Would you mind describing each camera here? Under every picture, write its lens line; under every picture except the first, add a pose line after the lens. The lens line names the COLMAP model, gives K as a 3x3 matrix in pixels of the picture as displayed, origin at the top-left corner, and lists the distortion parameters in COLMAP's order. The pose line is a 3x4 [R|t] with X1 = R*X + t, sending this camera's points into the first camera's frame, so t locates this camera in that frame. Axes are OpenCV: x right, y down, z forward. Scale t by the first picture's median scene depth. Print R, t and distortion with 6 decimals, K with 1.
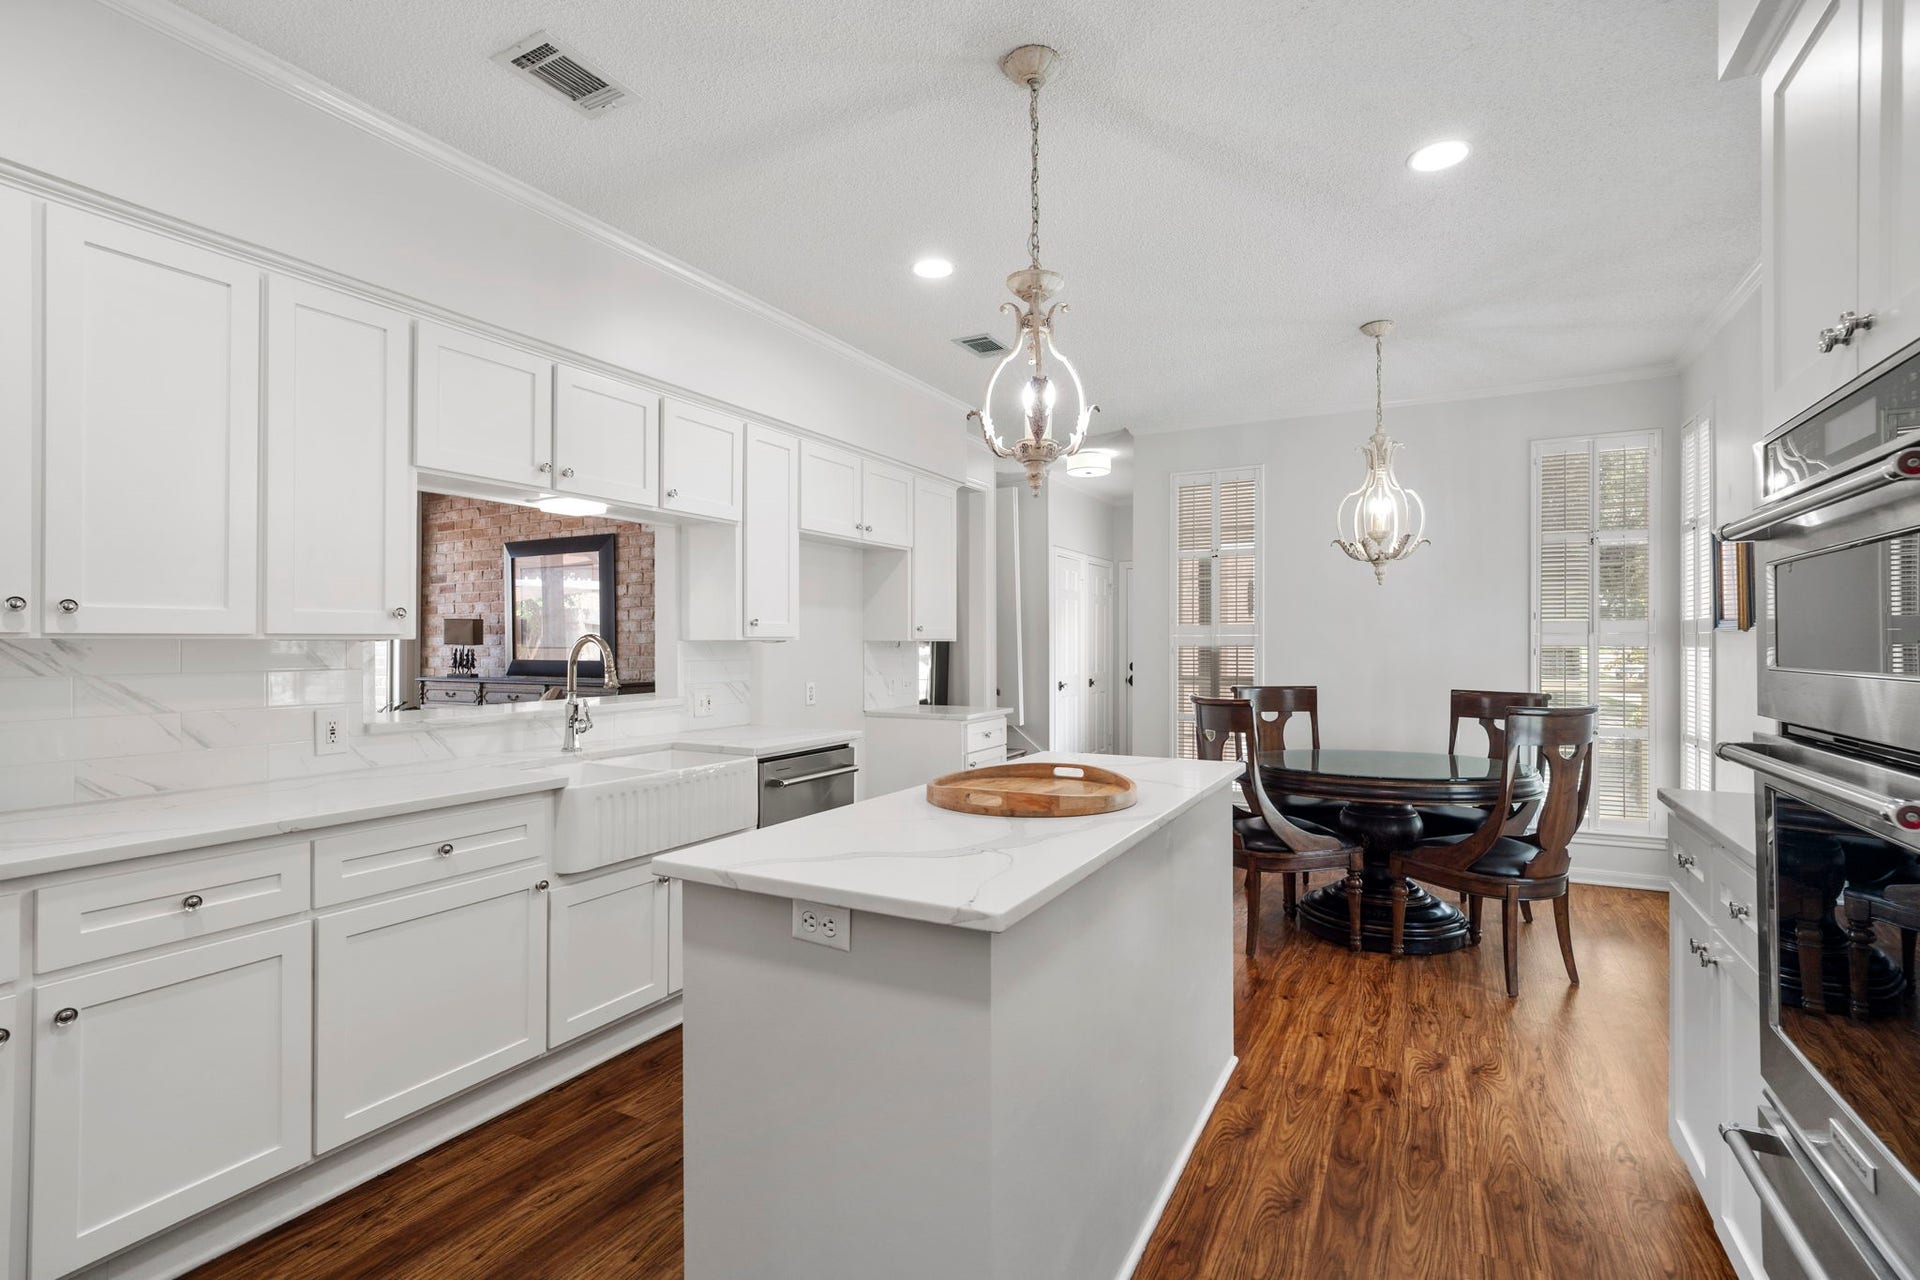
lens RADIAL K [[901.5, 0, 969.1], [0, 901.5, 636.5], [0, 0, 1]] dist [-0.008011, 0.002240]
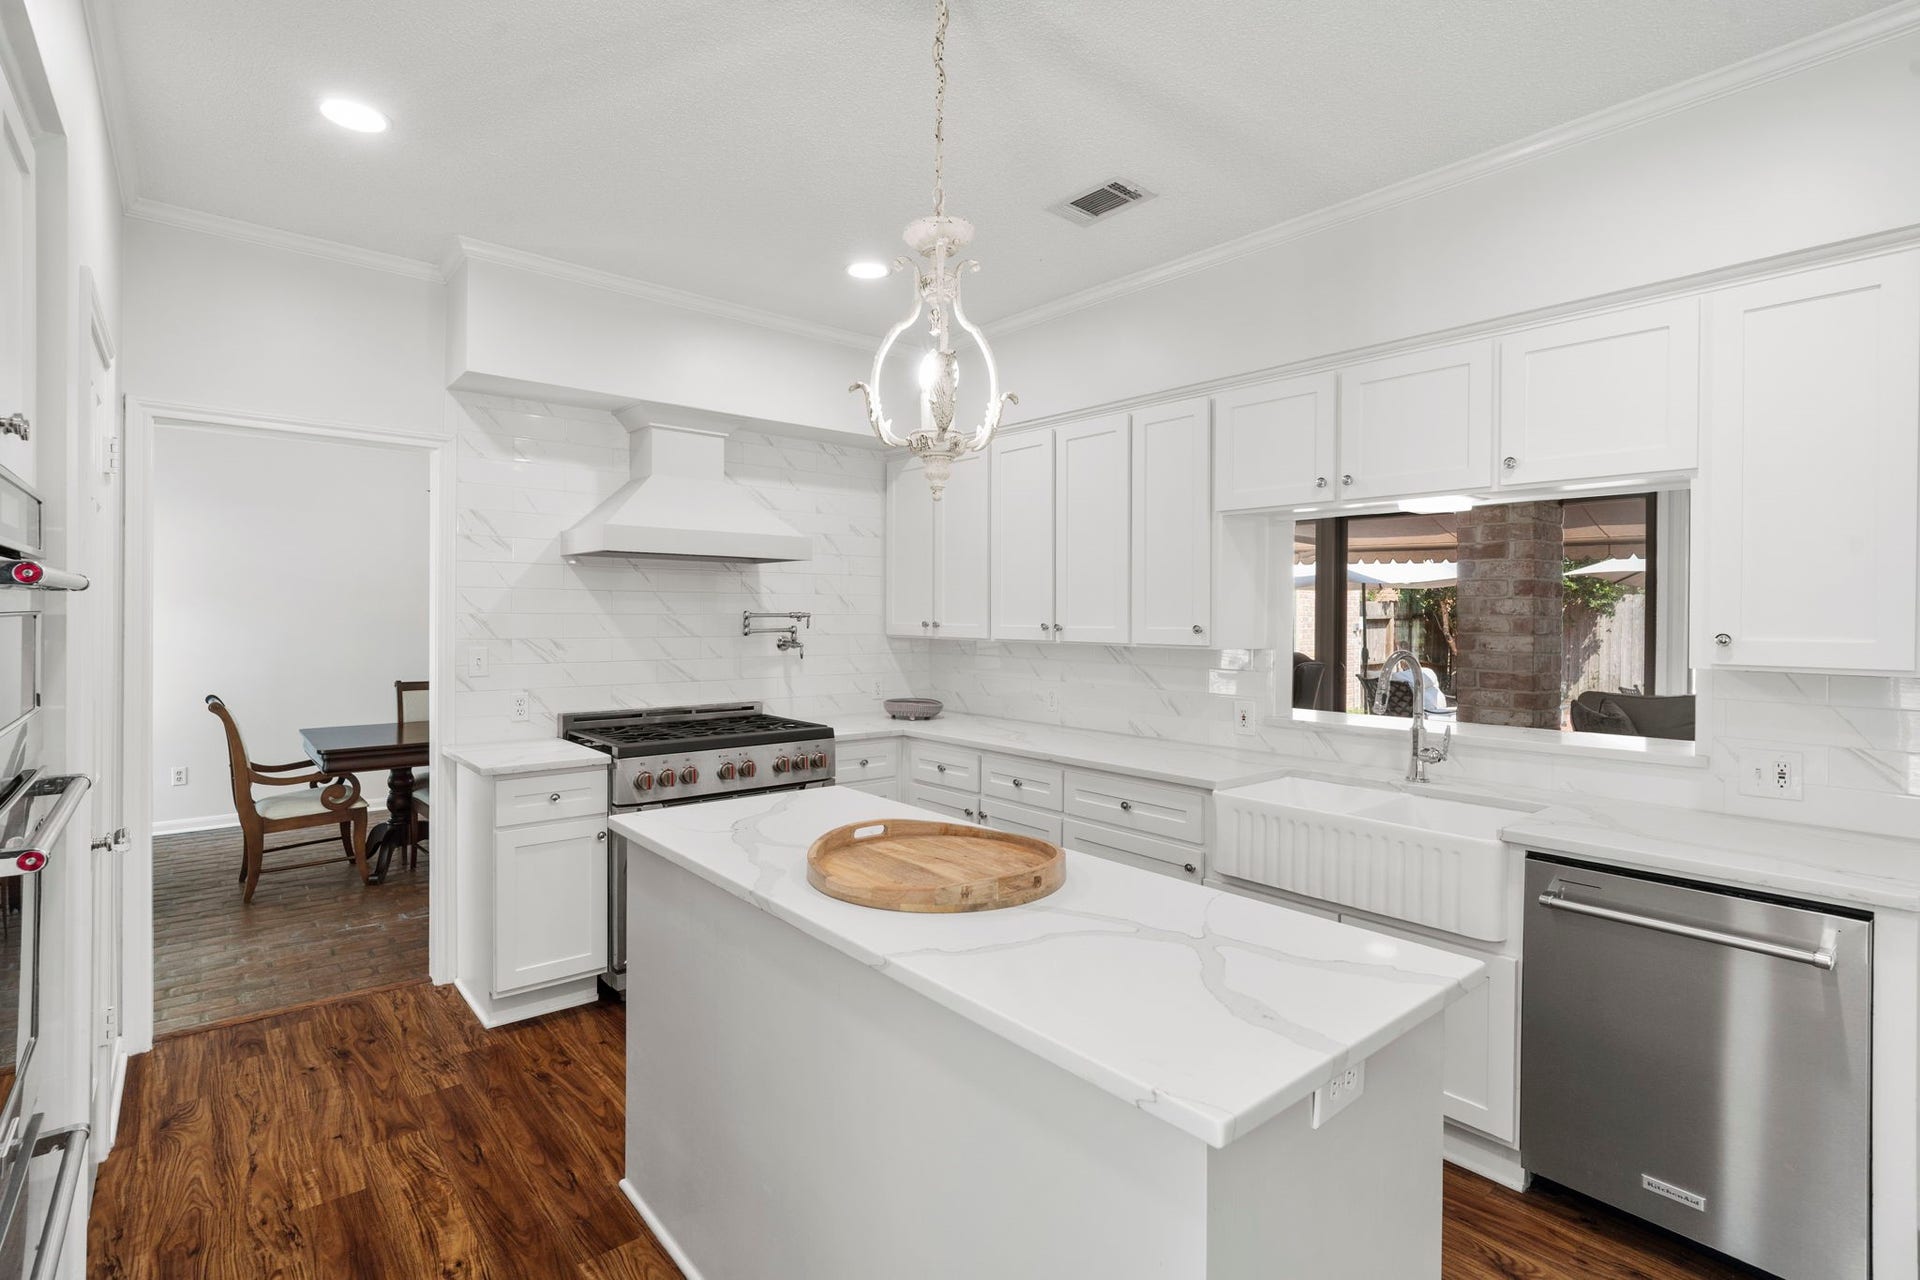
lens RADIAL K [[901.5, 0, 967.9], [0, 901.5, 627.7], [0, 0, 1]] dist [-0.008011, 0.002240]
pose [[-0.360984, -0.003887, -0.932564, 0.809917], [-0.014254, 0.999897, 0.001350, -0.024266], [0.932463, 0.013780, -0.361002, 1.399009]]
